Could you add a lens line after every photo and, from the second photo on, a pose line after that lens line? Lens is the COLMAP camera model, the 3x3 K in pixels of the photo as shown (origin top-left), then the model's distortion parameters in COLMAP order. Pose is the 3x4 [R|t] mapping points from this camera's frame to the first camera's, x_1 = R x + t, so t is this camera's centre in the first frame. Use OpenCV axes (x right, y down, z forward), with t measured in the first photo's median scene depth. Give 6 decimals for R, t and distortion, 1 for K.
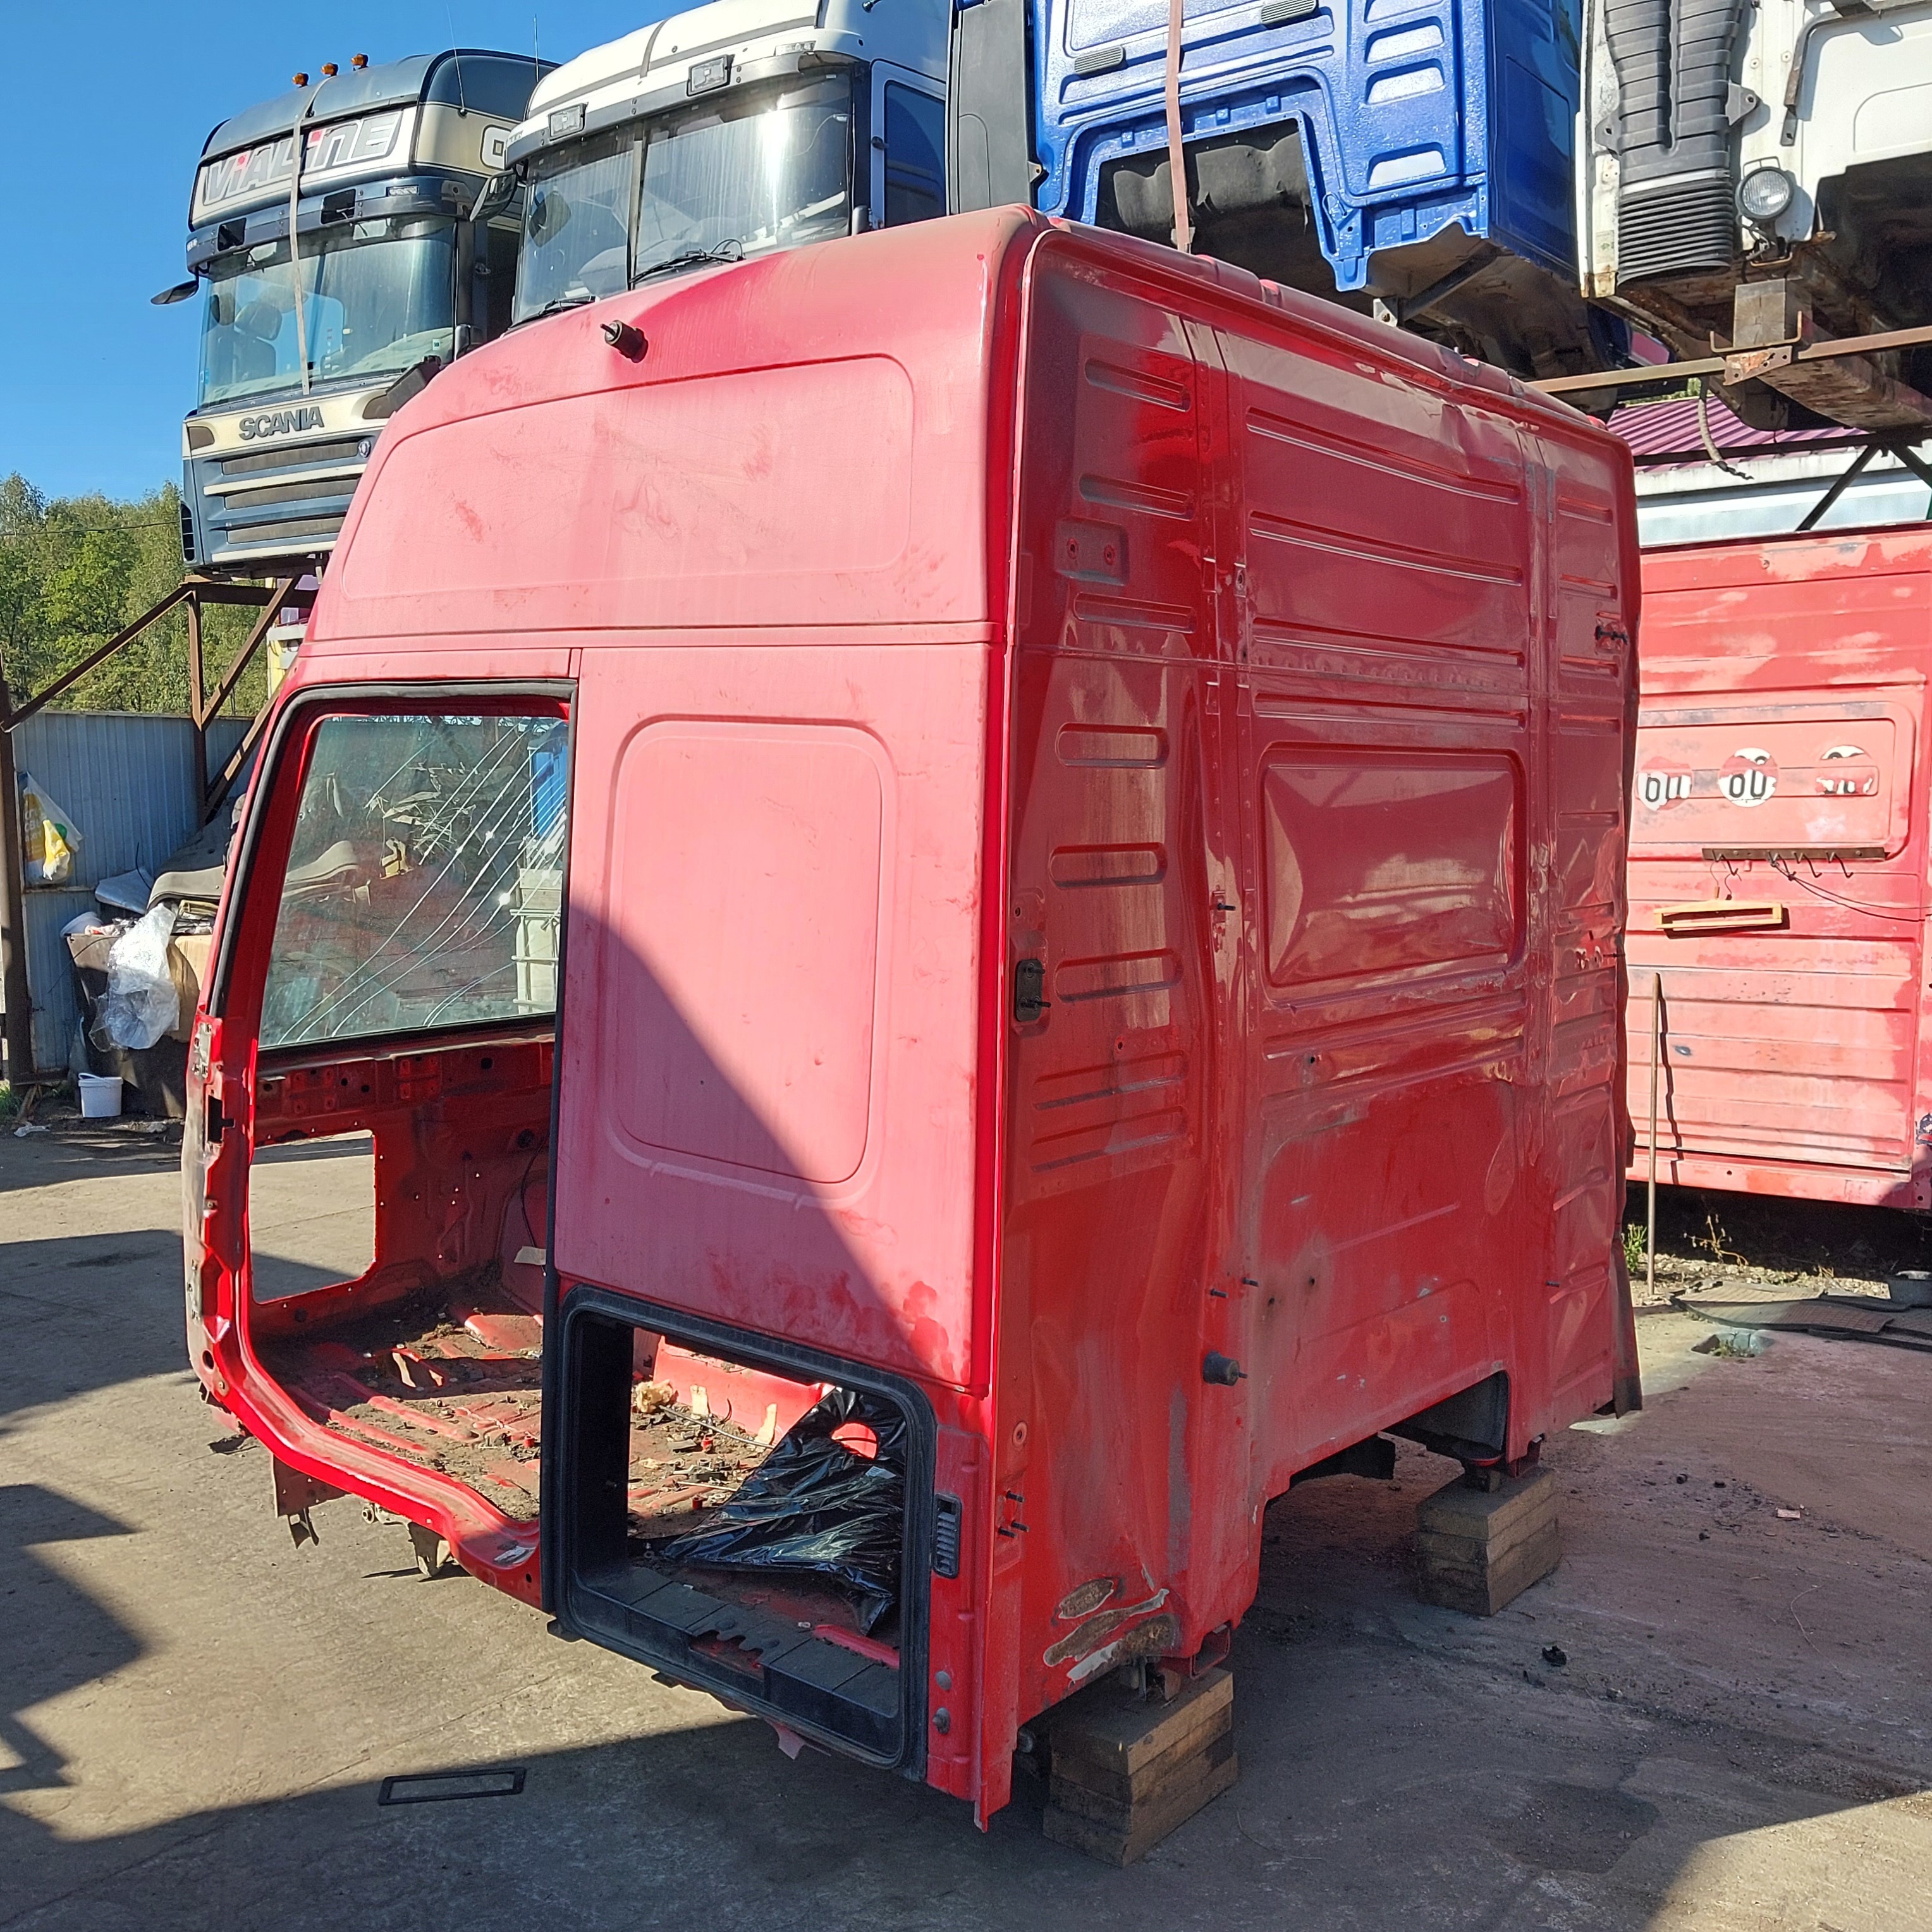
lens RADIAL K [[2045.0, 0, 982.5], [0, 2045.0, 946.6], [0, 0, 1]] dist [0.027040, 0.000000]
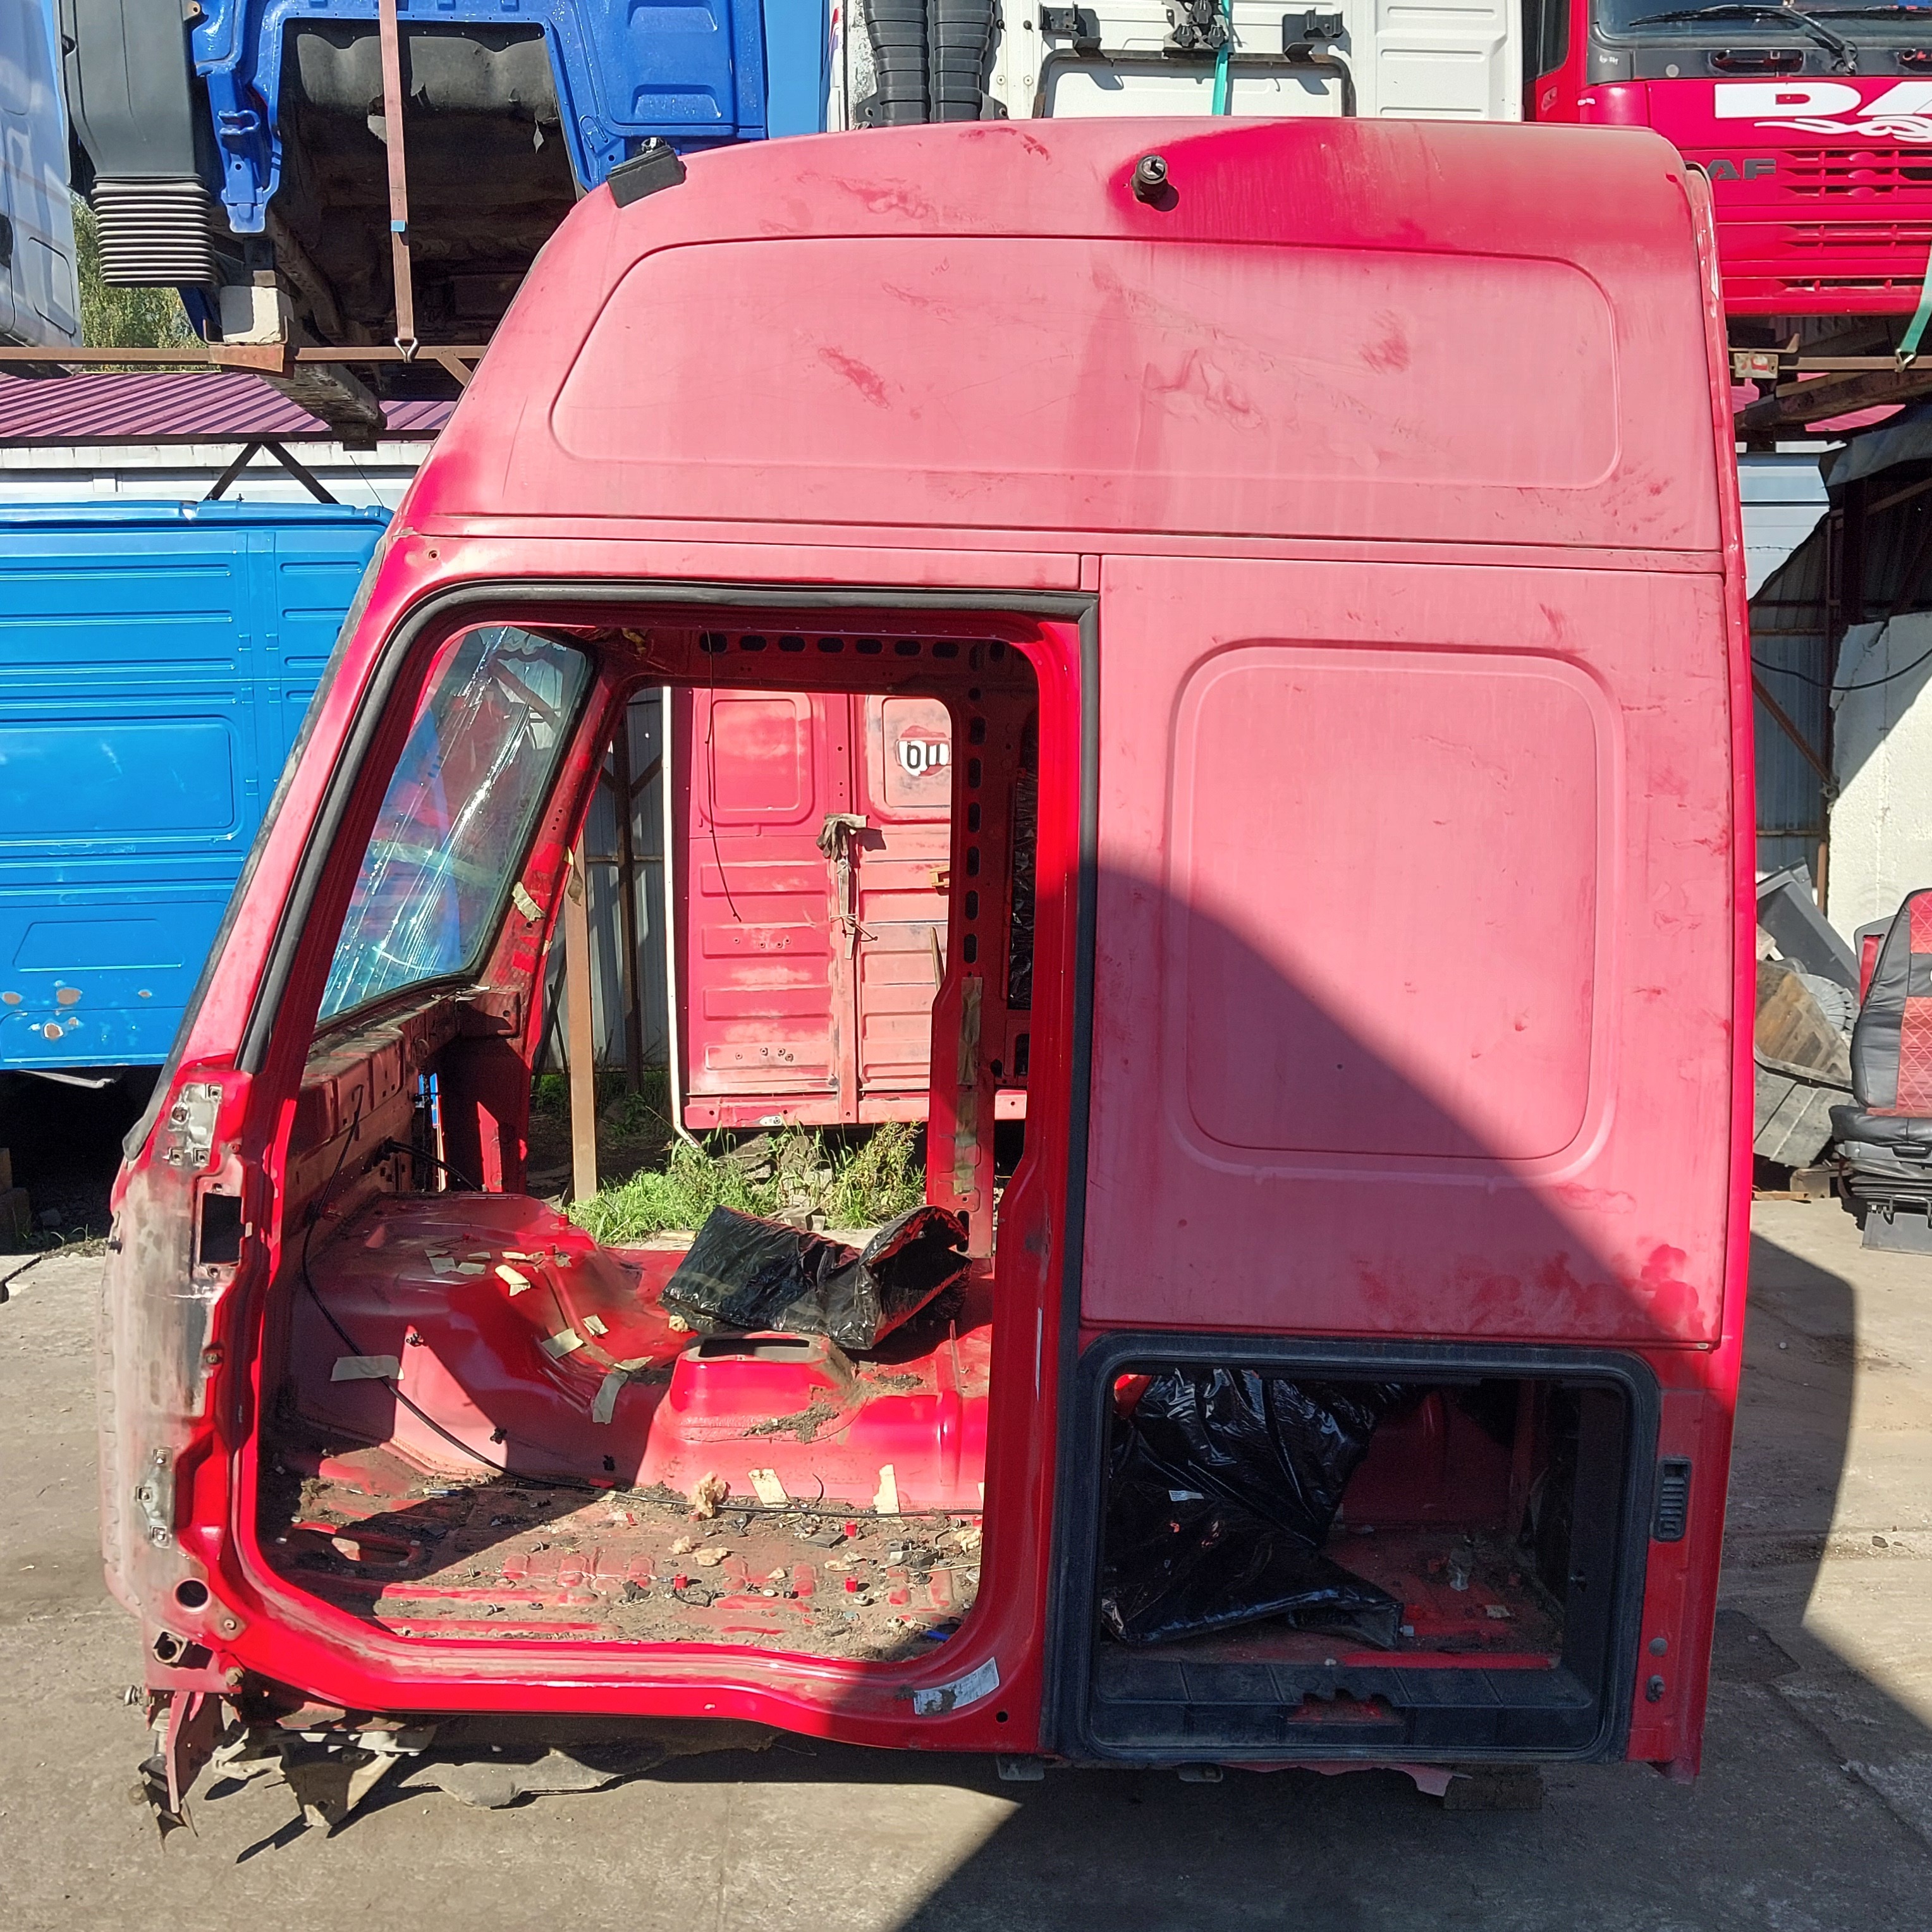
lens RADIAL K [[2045.0, 0, 982.3], [0, 2045.0, 960.1], [0, 0, 1]] dist [0.027040, 0.000000]
pose [[0.759460, -0.062622, 0.647532, -0.775743], [0.052770, 0.998006, 0.034623, -0.015927], [-0.648410, 0.007876, 0.761251, 0.421271]]
